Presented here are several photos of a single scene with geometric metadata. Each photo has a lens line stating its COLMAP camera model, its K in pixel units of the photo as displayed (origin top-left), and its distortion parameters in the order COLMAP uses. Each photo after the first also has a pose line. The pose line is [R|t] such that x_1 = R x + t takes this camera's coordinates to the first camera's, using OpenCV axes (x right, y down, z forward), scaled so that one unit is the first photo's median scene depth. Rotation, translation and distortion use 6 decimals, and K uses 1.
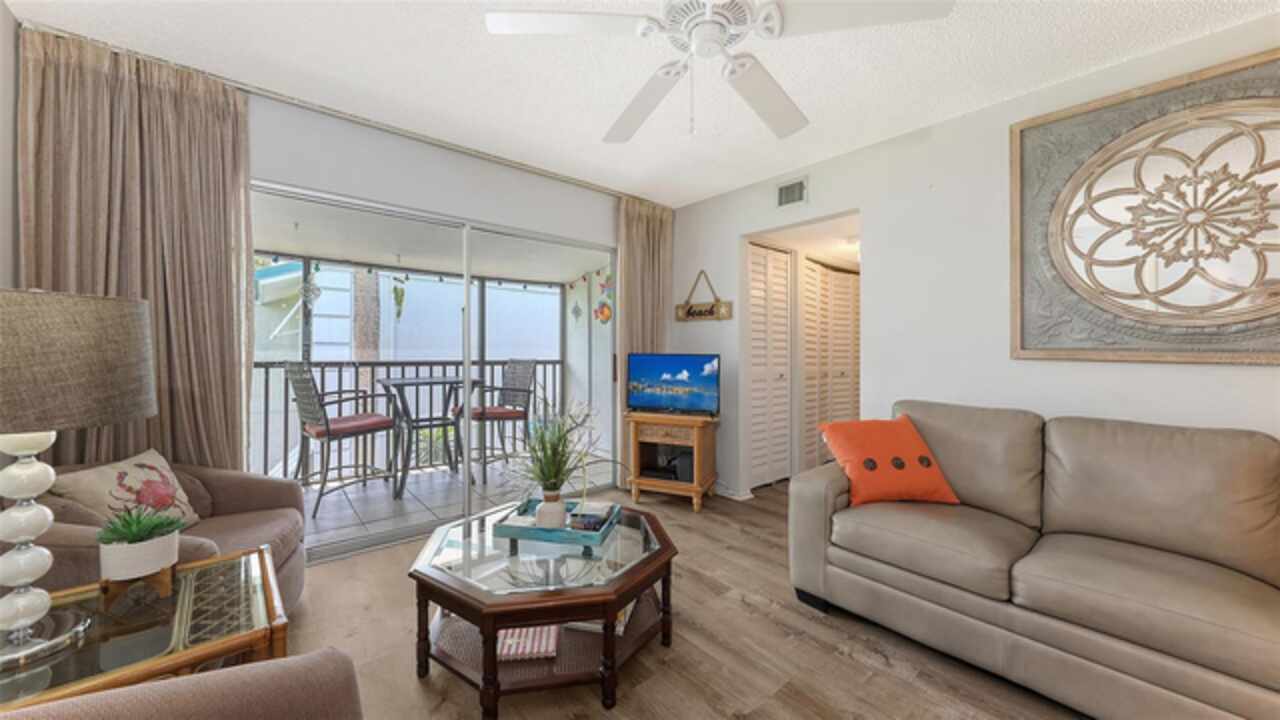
lens RADIAL K [[450.0, 0, 648.3], [0, 450.0, 349.8], [0, 0, 1]] dist [-0.000642, -0.000183]
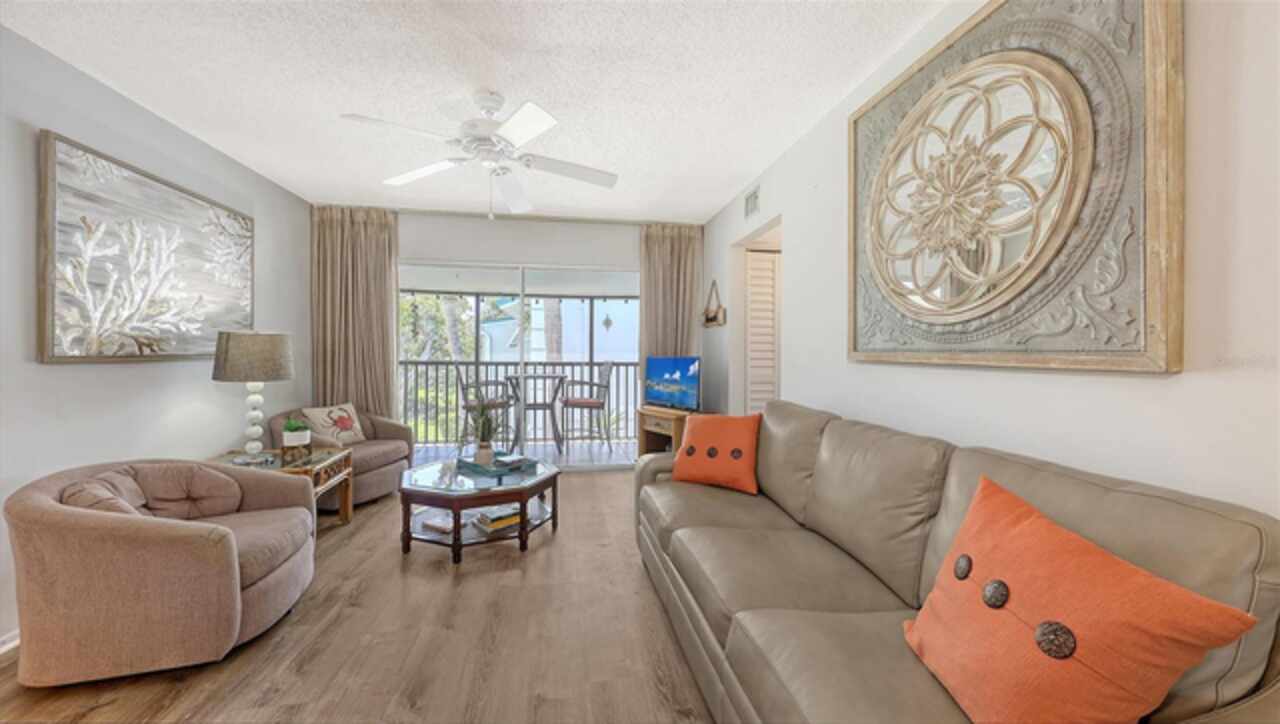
lens RADIAL K [[454.9, 0, 636.9], [0, 454.9, 359.9], [0, 0, 1]] dist [-0.000292, -0.000381]
pose [[0.852479, 0.004559, -0.522742, 1.124094], [0.001957, 0.999927, 0.011912, 0.006621], [0.522758, -0.011177, 0.852408, -0.079576]]
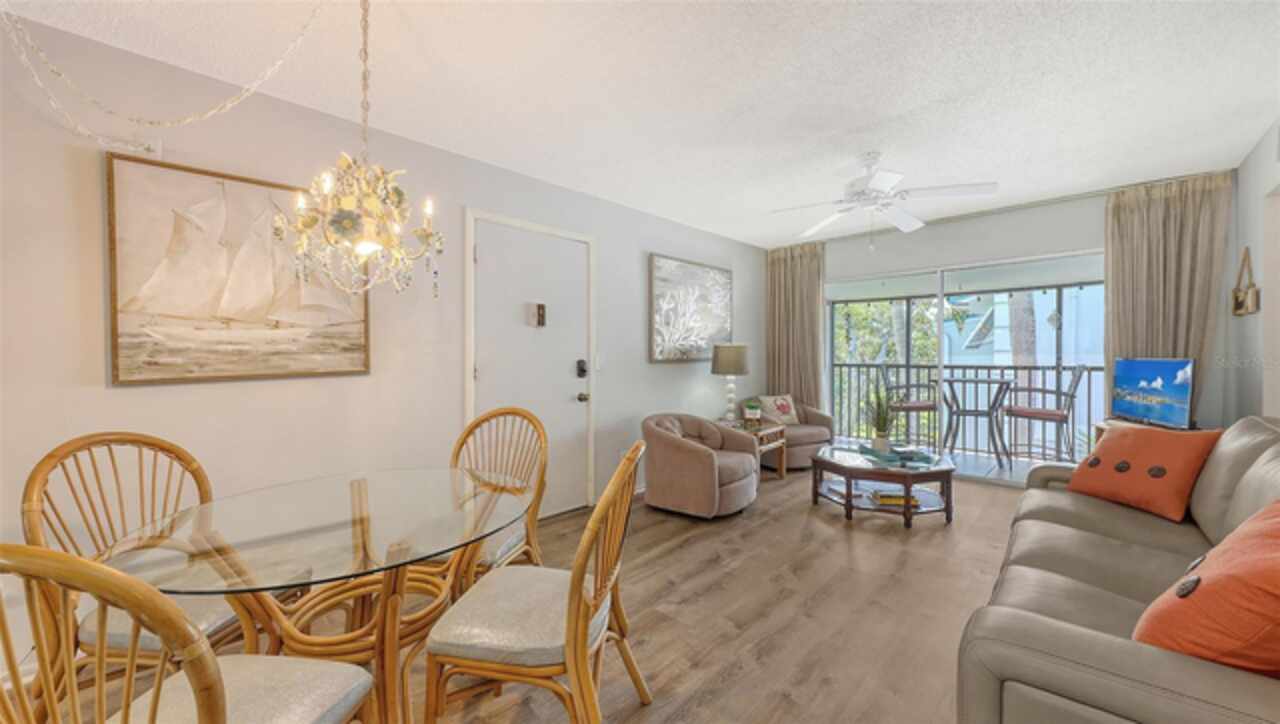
lens RADIAL K [[471.7, 0, 633.7], [0, 471.7, 359.8], [0, 0, 1]] dist [0.000289, -0.000058]
pose [[0.088337, -0.001240, -0.996090, 1.703033], [0.006653, 0.999978, -0.000655, 0.009896], [0.996068, -0.006569, 0.088343, -0.190489]]
